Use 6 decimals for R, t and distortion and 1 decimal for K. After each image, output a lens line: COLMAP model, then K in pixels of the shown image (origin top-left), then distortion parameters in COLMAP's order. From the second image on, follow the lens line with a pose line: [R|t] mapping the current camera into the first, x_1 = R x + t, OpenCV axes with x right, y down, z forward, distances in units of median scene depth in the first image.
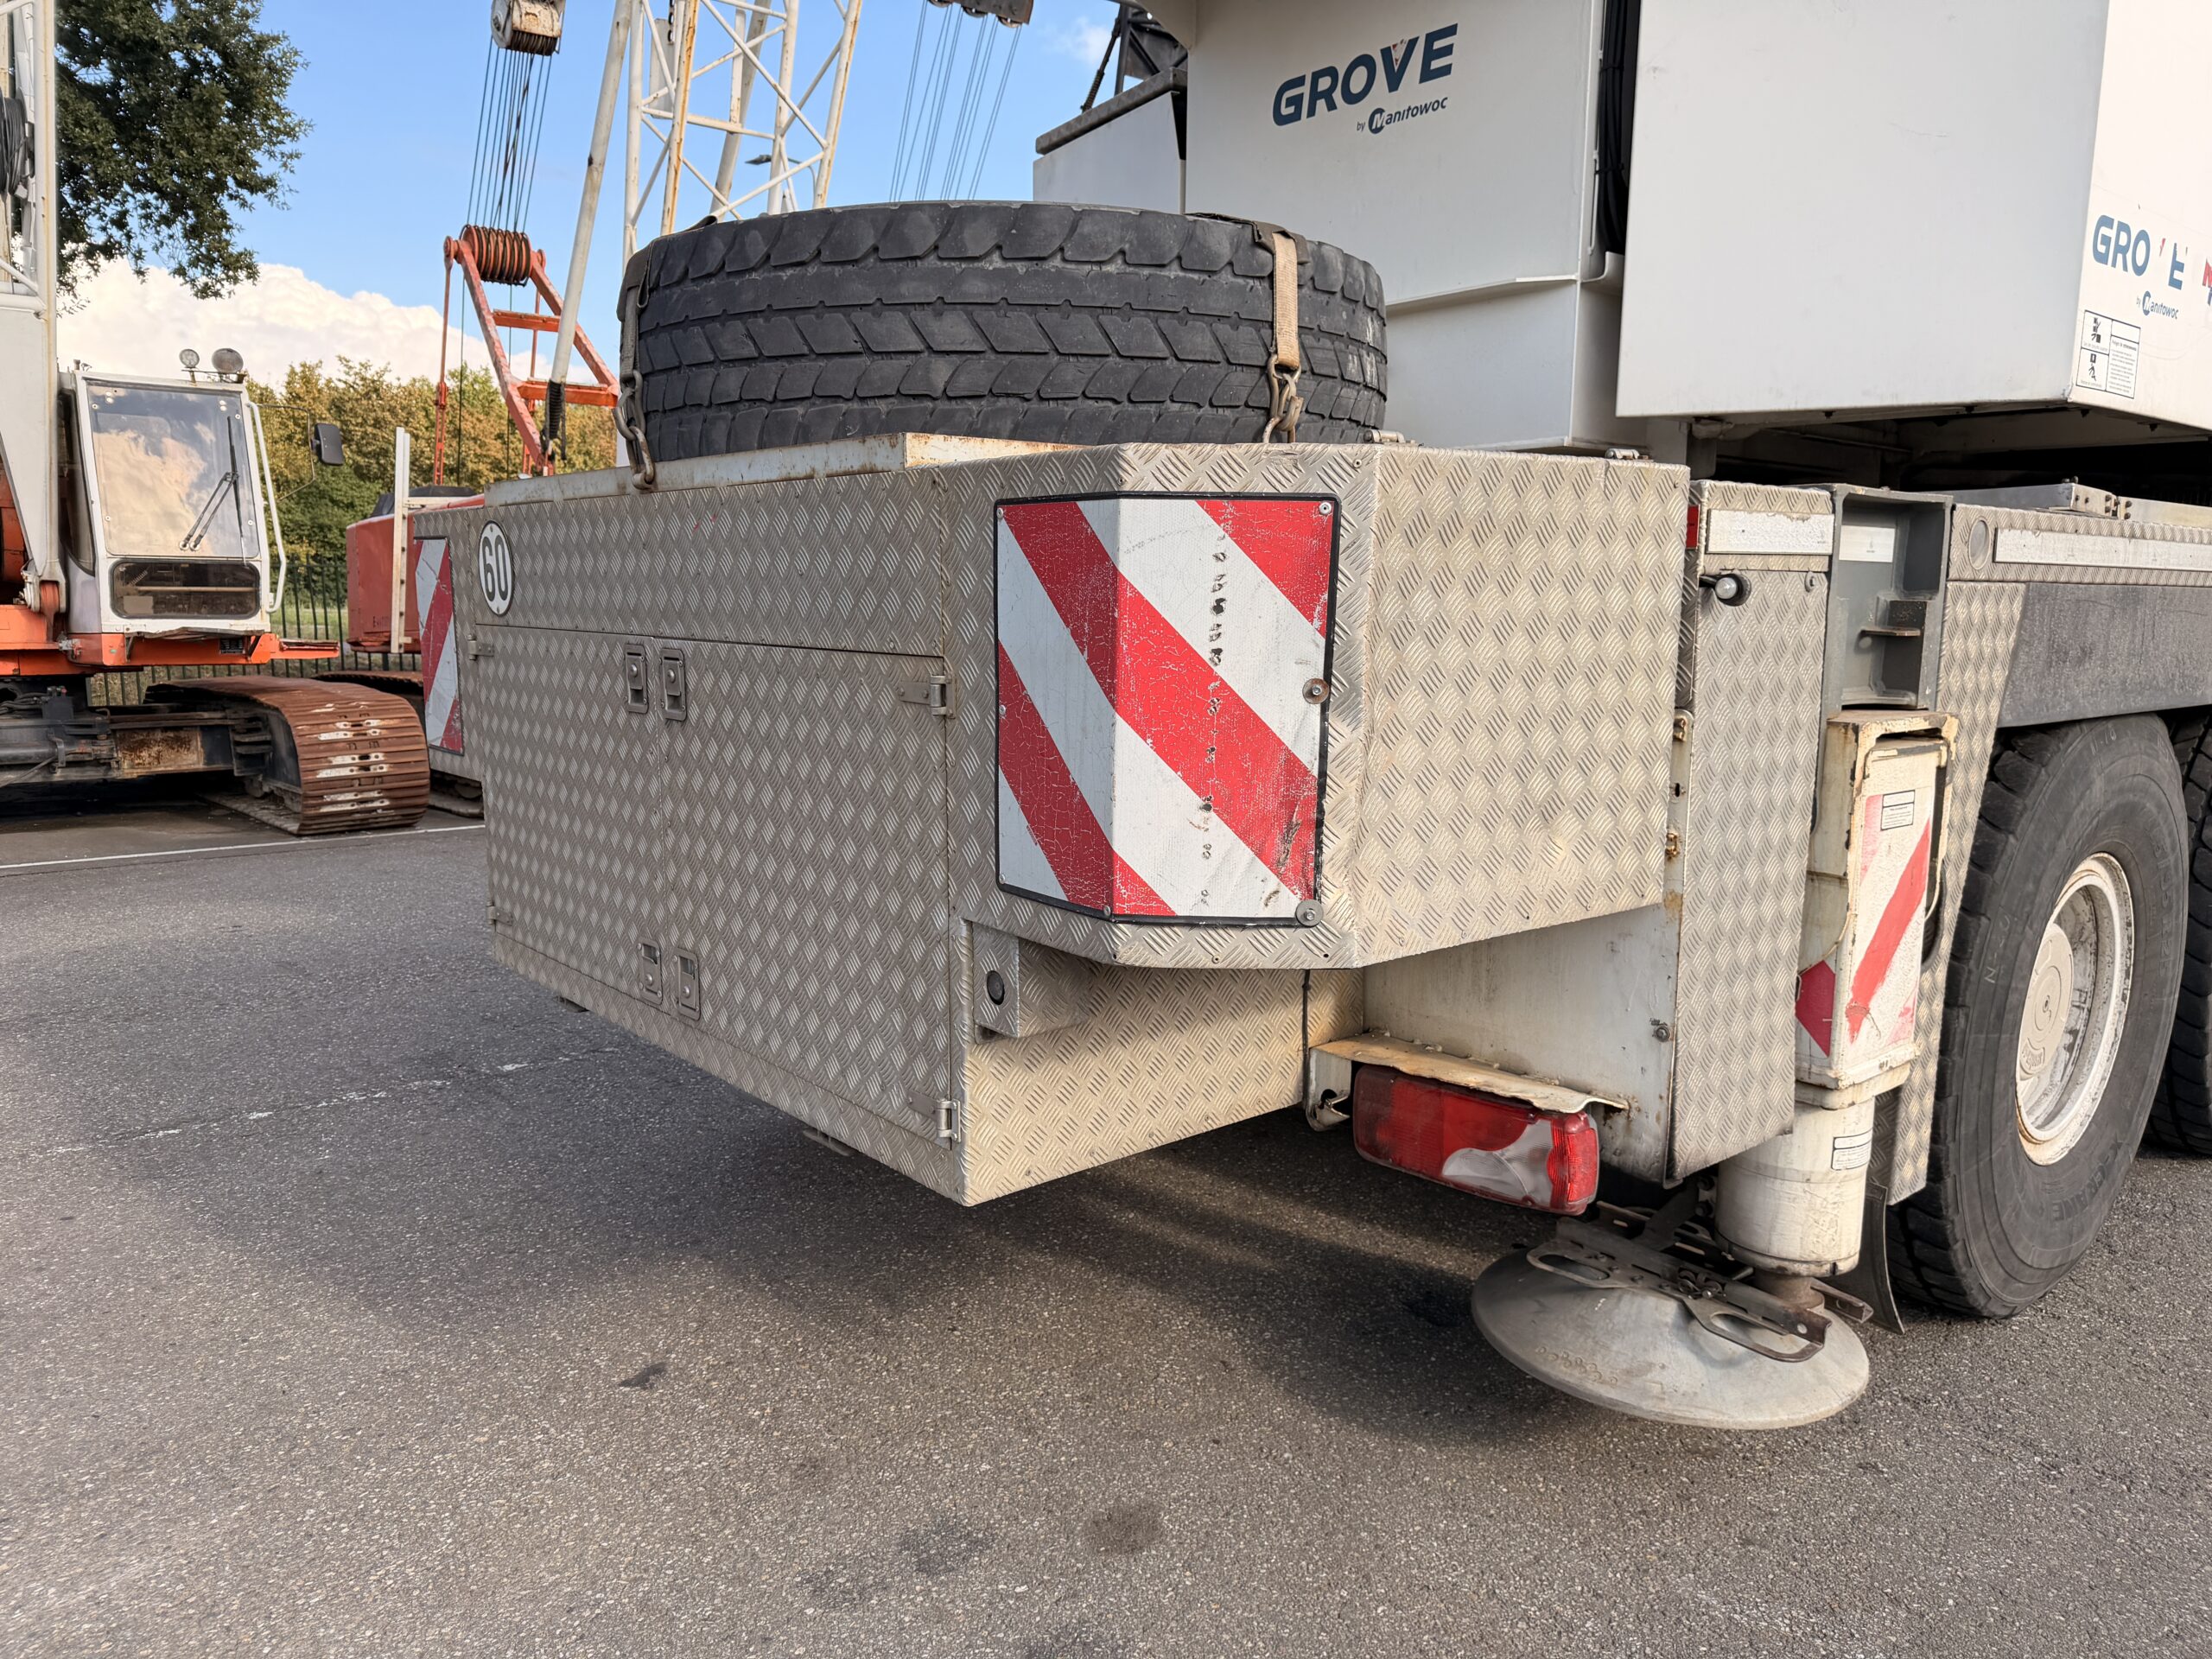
lens RADIAL K [[1534.8, 0, 1136.4], [0, 1534.8, 855.9], [0, 0, 1]] dist [0.069632, -0.106089]
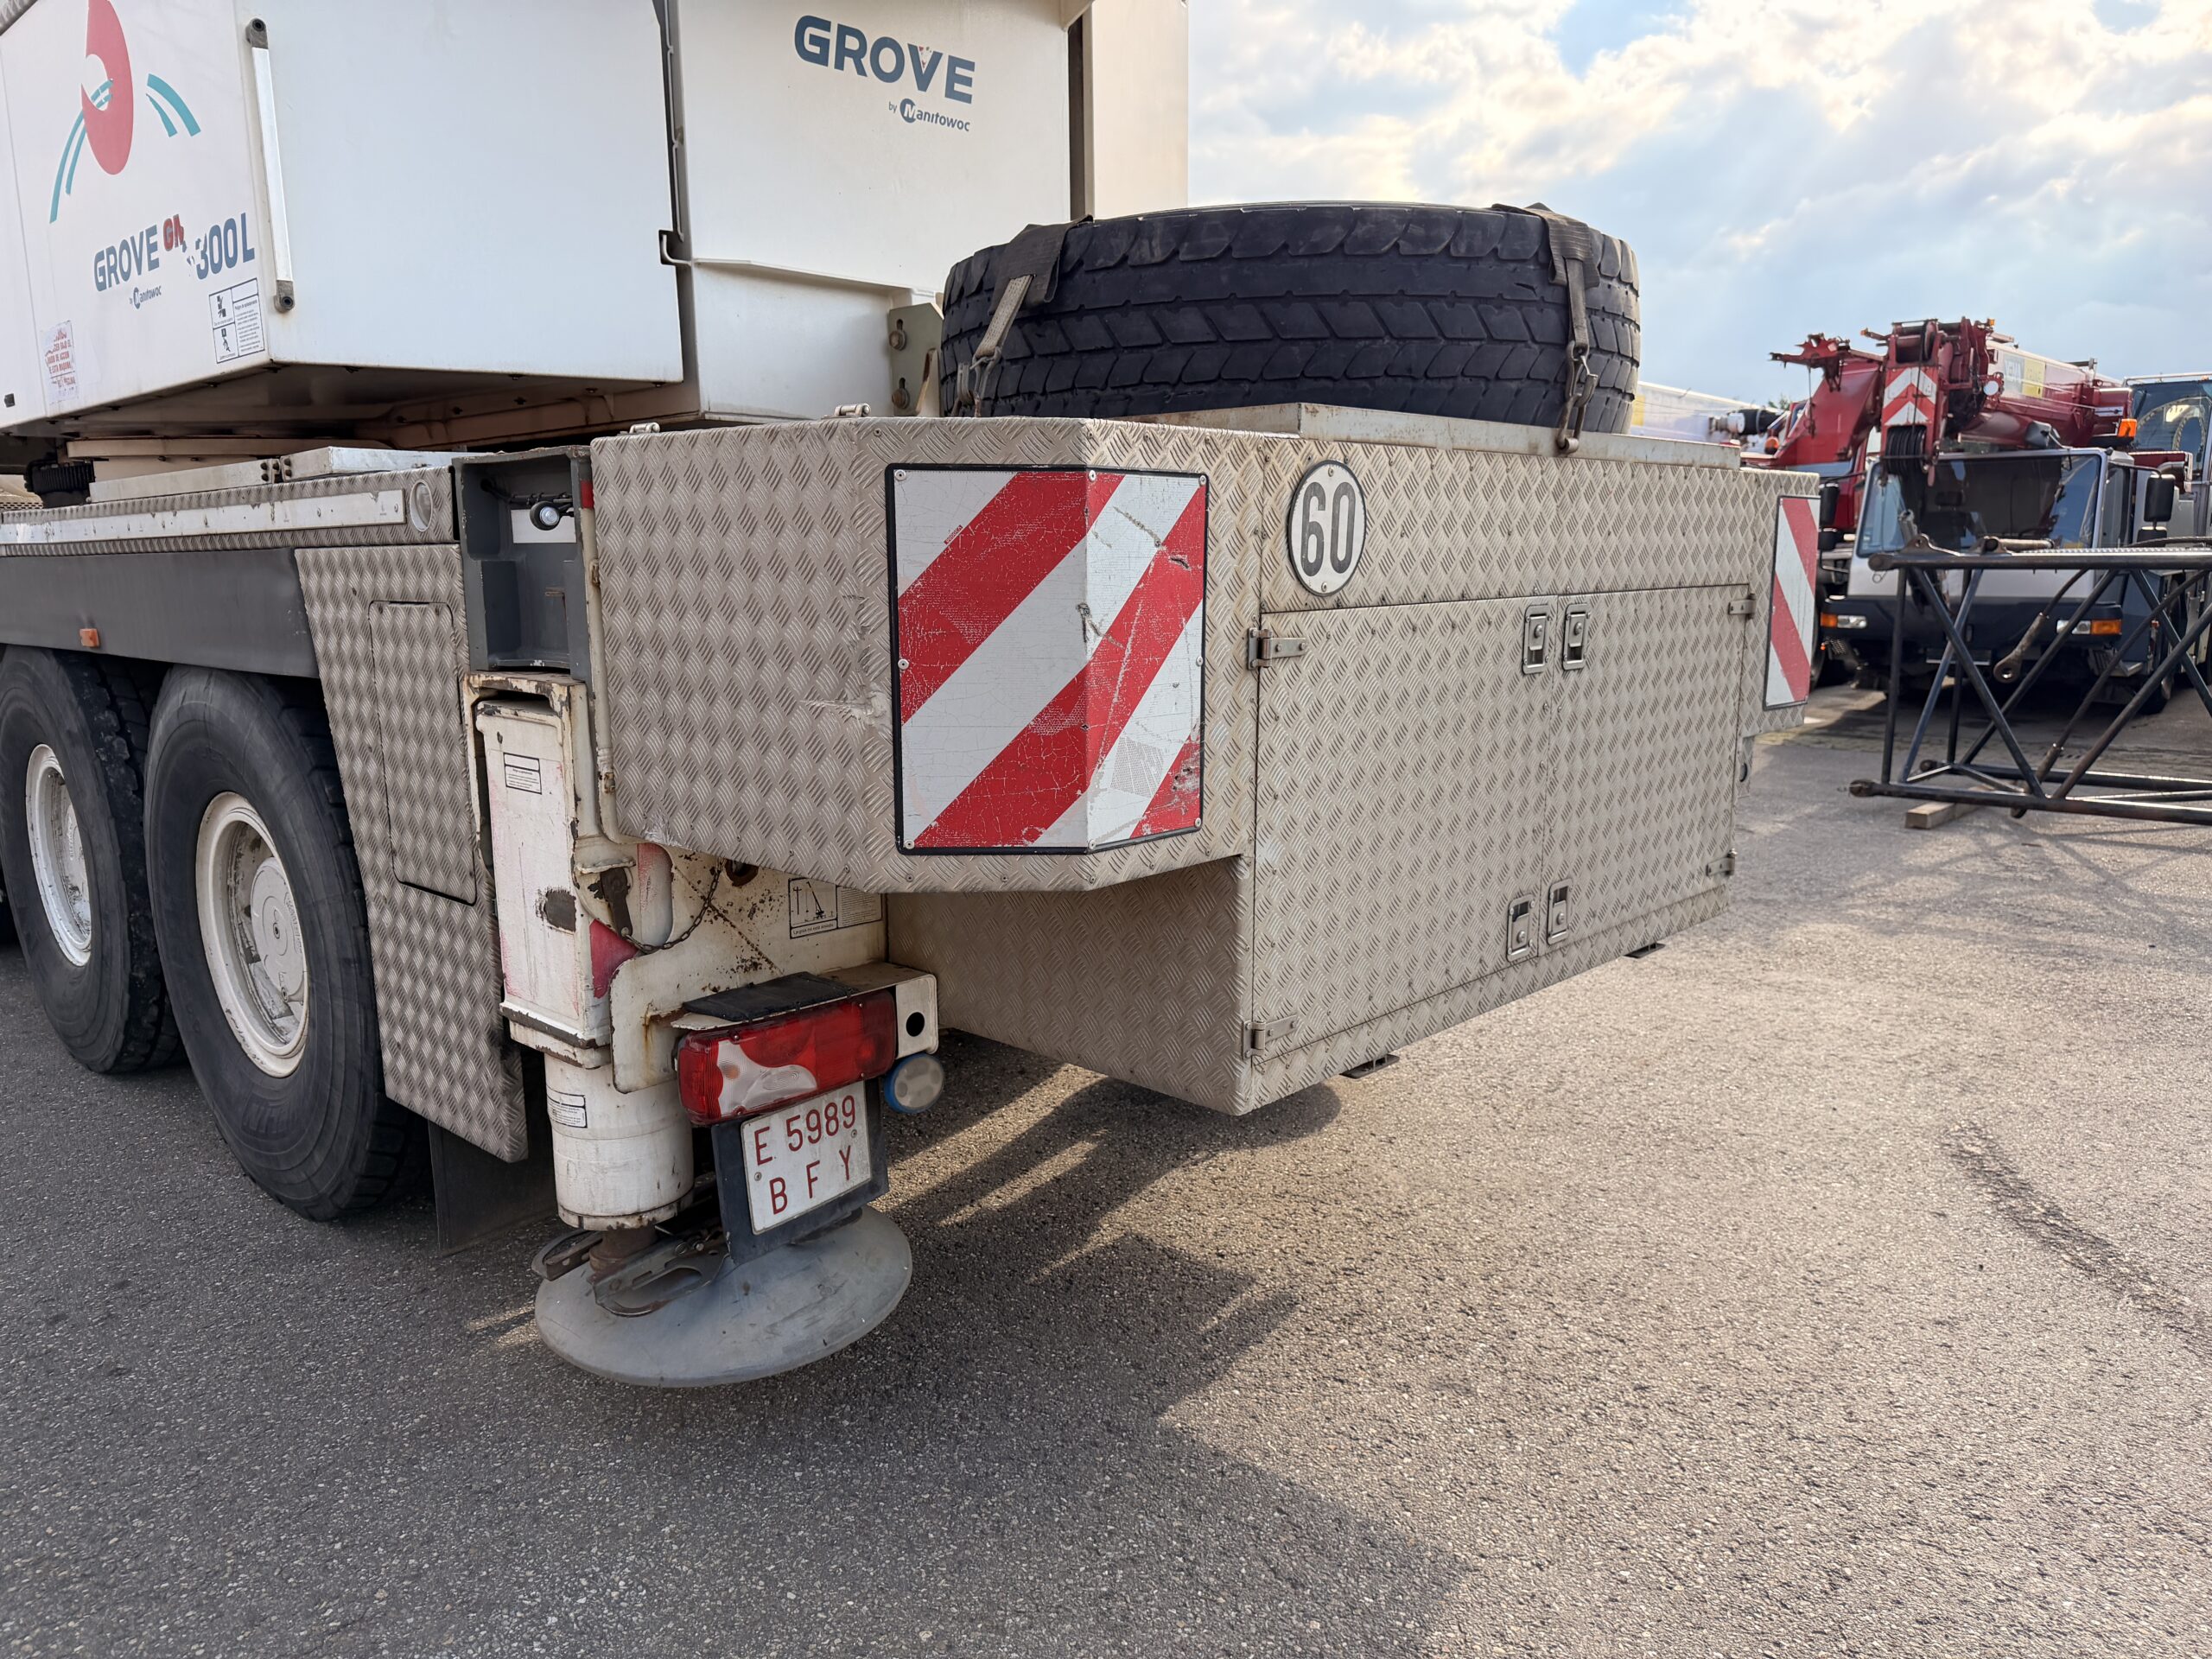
lens RADIAL K [[1569.1, 0, 978.5], [0, 1569.1, 876.6], [0, 0, 1]] dist [0.001532, 0.000419]
pose [[-0.062137, -0.209248, 0.975886, -1.022748], [0.179317, 0.959525, 0.217157, -0.196668], [-0.981827, 0.188487, -0.022100, 1.088699]]
